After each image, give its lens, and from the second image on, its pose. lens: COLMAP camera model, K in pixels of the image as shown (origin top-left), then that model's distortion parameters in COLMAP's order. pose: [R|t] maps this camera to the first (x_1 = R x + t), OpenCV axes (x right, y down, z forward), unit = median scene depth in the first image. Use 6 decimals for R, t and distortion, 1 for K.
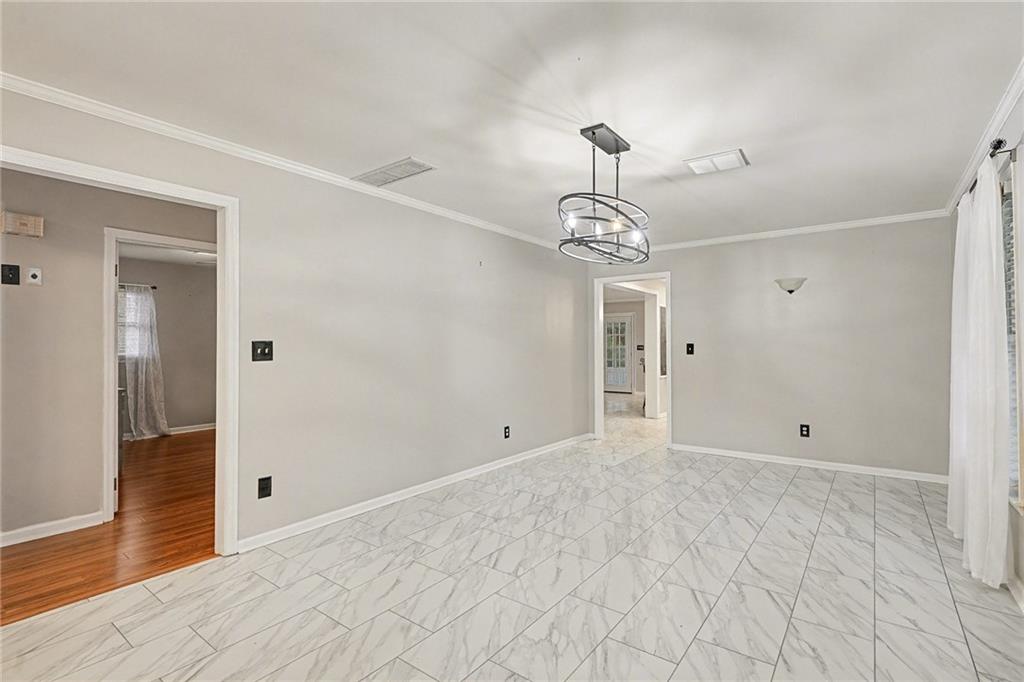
lens RADIAL K [[477.4, 0, 519.5], [0, 477.4, 340.6], [0, 0, 1]] dist [-0.004674, -0.000318]
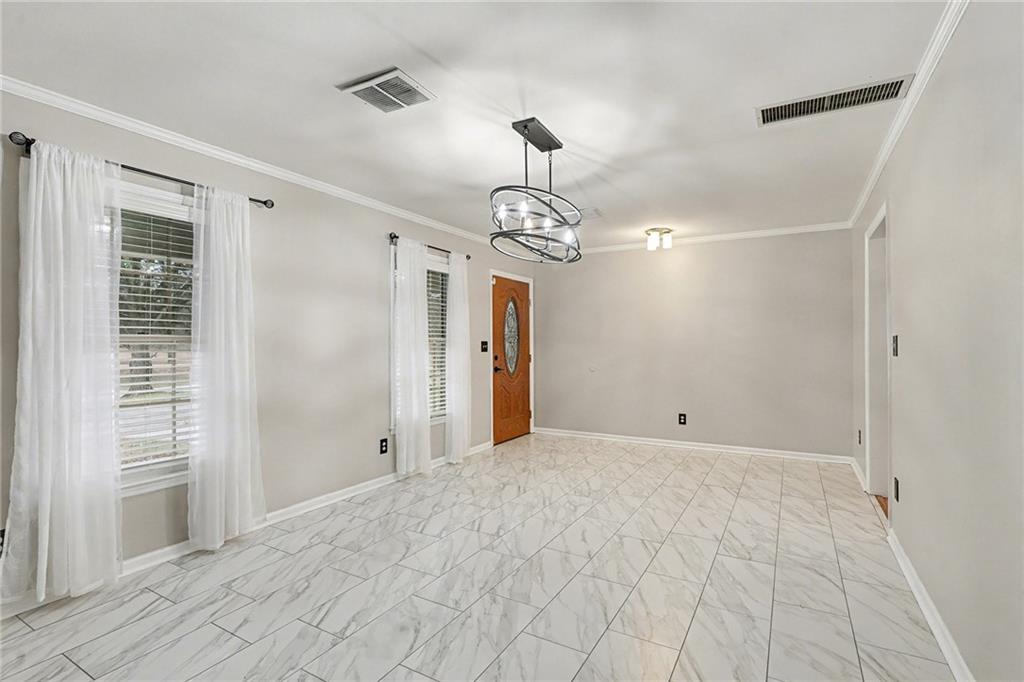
lens RADIAL K [[477.4, 0, 519.5], [0, 477.4, 340.6], [0, 0, 1]] dist [-0.004674, -0.000318]
pose [[-0.992650, 0.006768, -0.120832, 0.348141], [0.008962, 0.999805, -0.017624, 0.023362], [0.120689, -0.018577, -0.992517, 1.996472]]
